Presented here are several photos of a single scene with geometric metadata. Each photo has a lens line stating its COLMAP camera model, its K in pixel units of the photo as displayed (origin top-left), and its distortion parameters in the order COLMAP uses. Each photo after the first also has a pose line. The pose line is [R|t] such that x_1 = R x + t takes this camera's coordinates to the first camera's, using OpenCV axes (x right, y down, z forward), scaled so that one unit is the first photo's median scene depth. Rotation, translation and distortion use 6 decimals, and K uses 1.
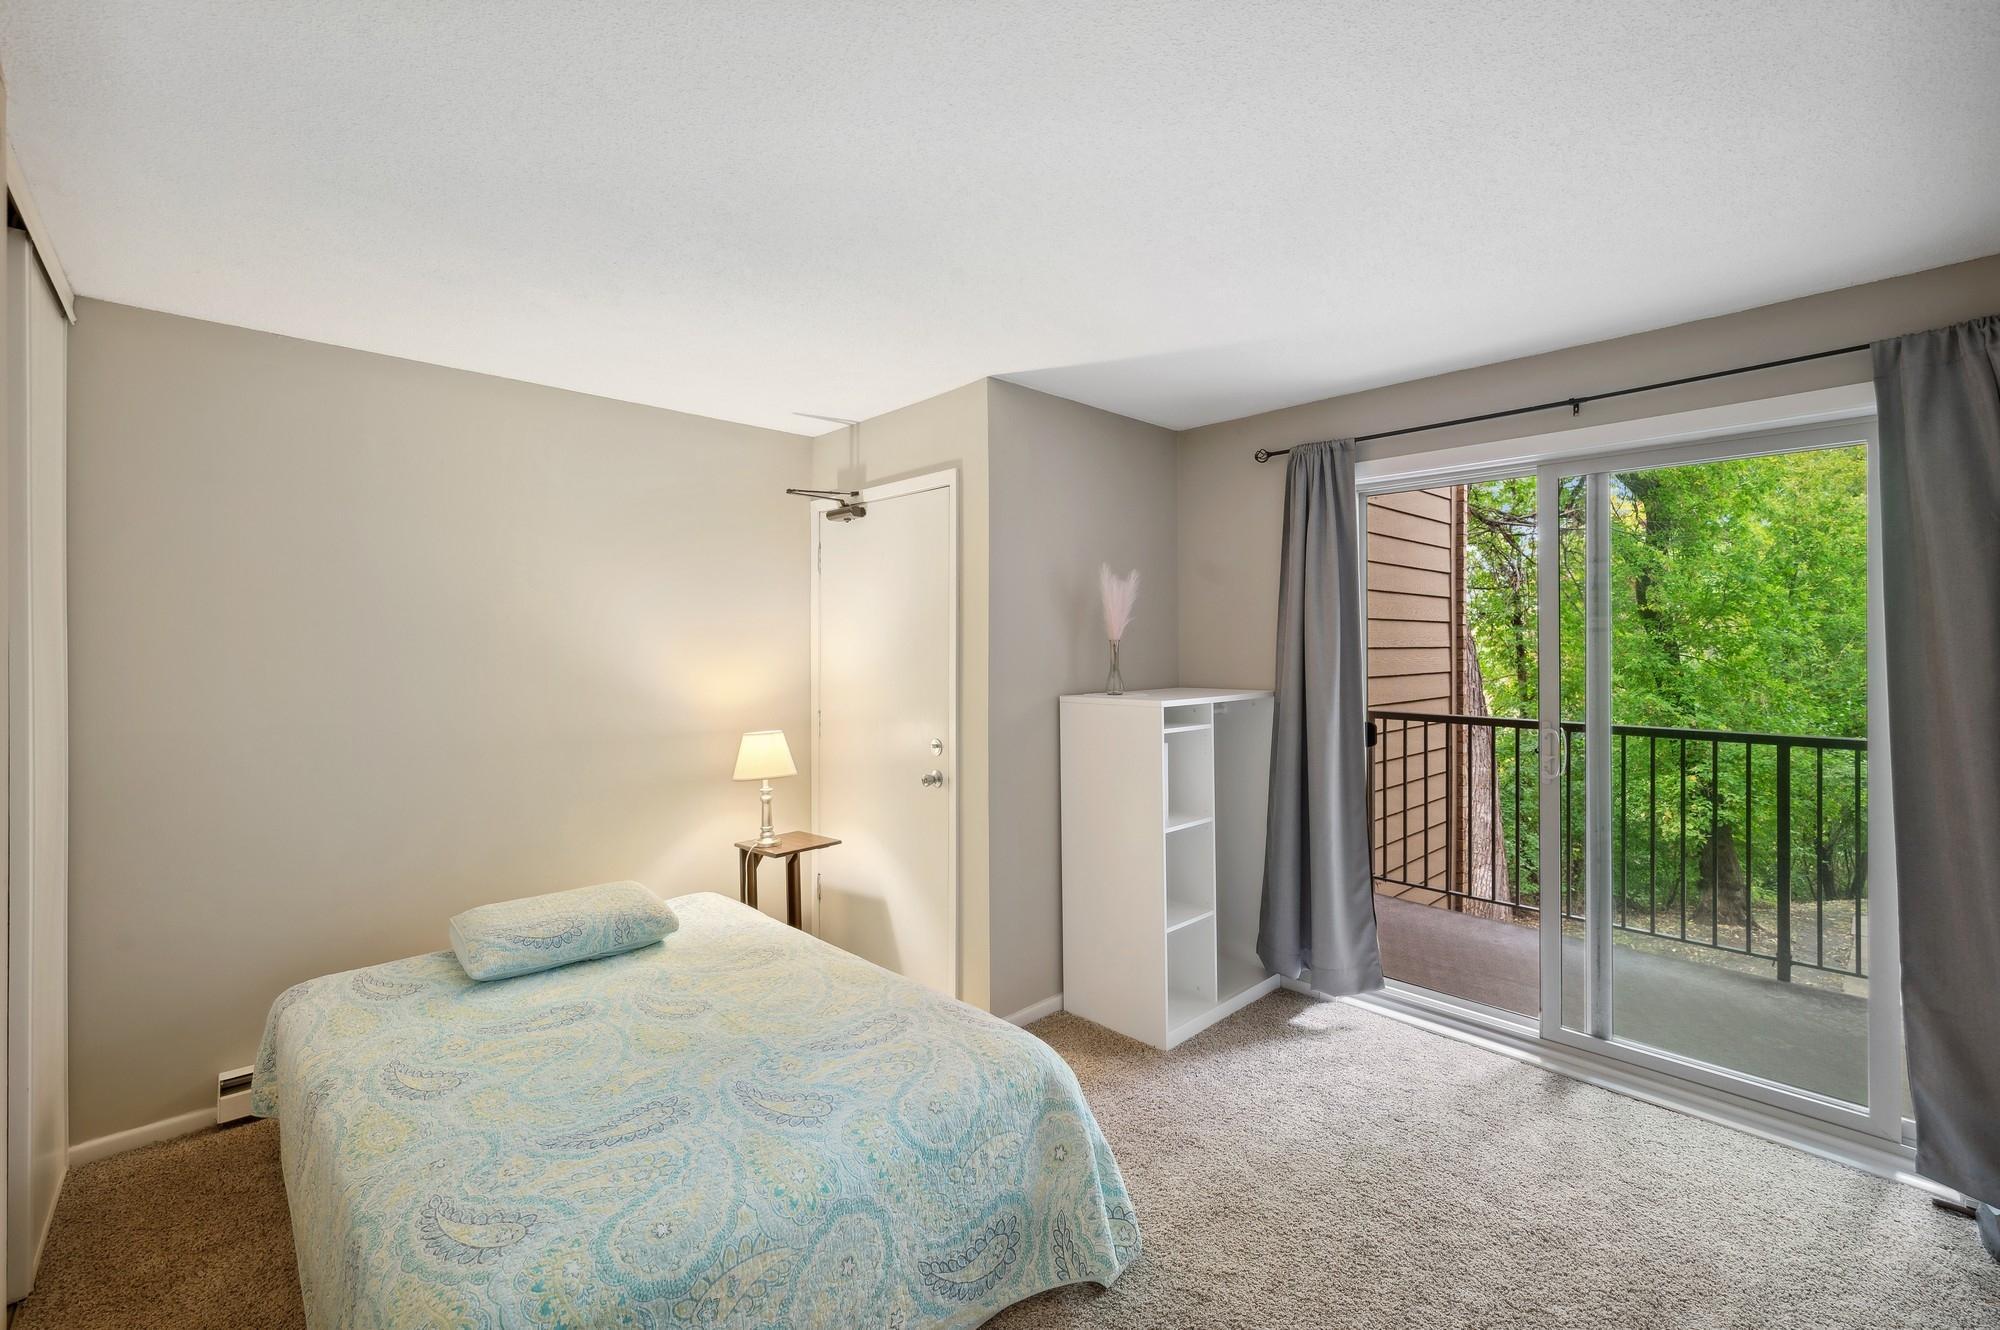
lens RADIAL K [[853.8, 0, 1019.2], [0, 853.8, 634.6], [0, 0, 1]] dist [-0.004286, 0.000355]
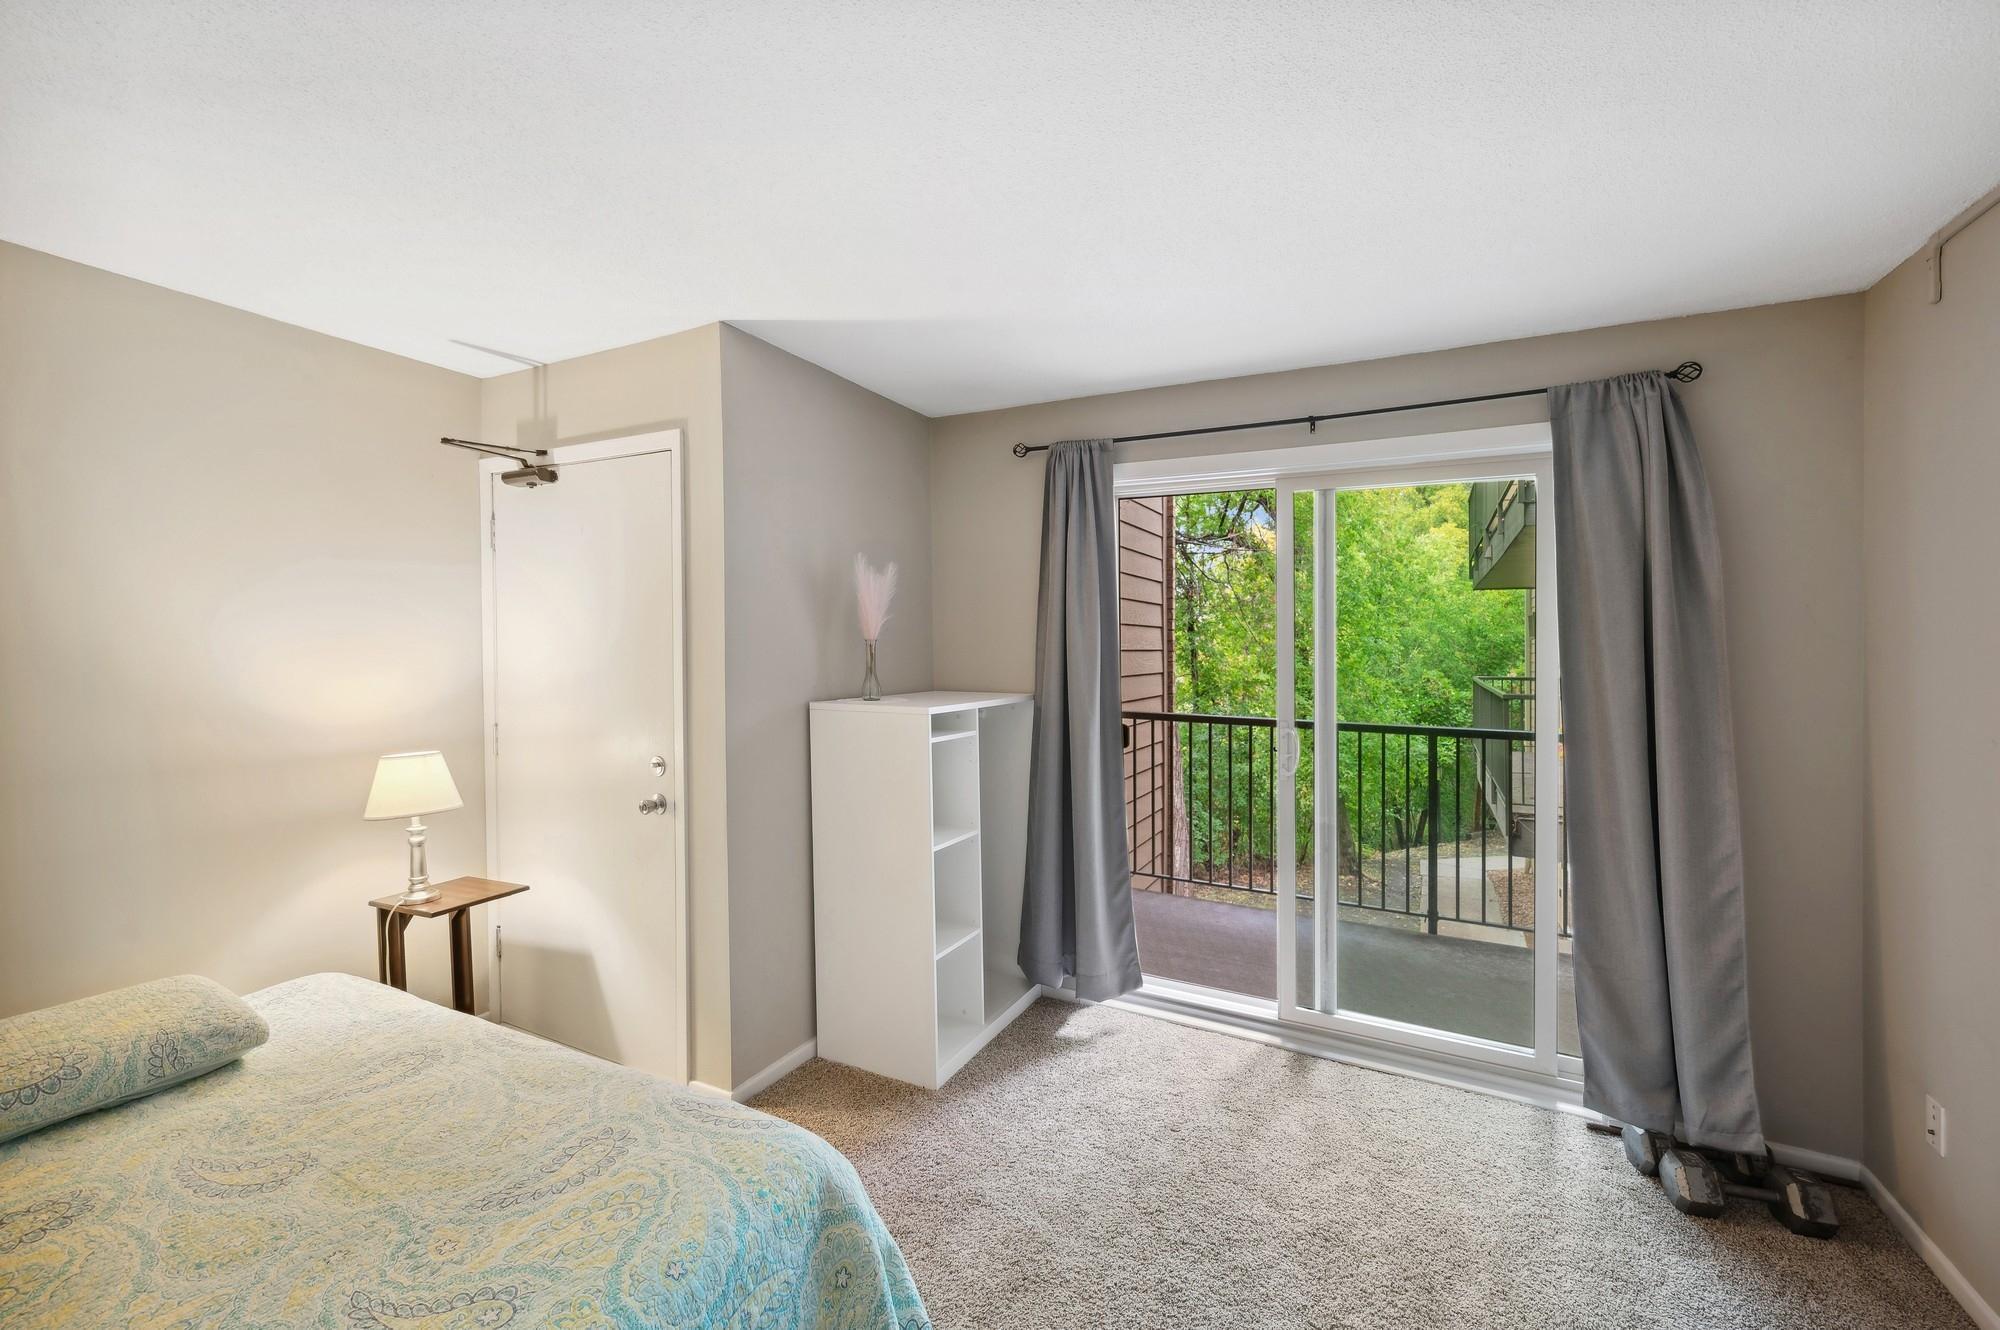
lens RADIAL K [[799.9, 0, 1005.8], [0, 799.9, 679.8], [0, 0, 1]] dist [-0.001169, 0.000233]
pose [[0.945774, -0.003241, 0.324810, -0.032020], [-0.014767, 0.998487, 0.052961, 0.002263], [-0.324491, -0.054886, 0.944295, 0.177133]]
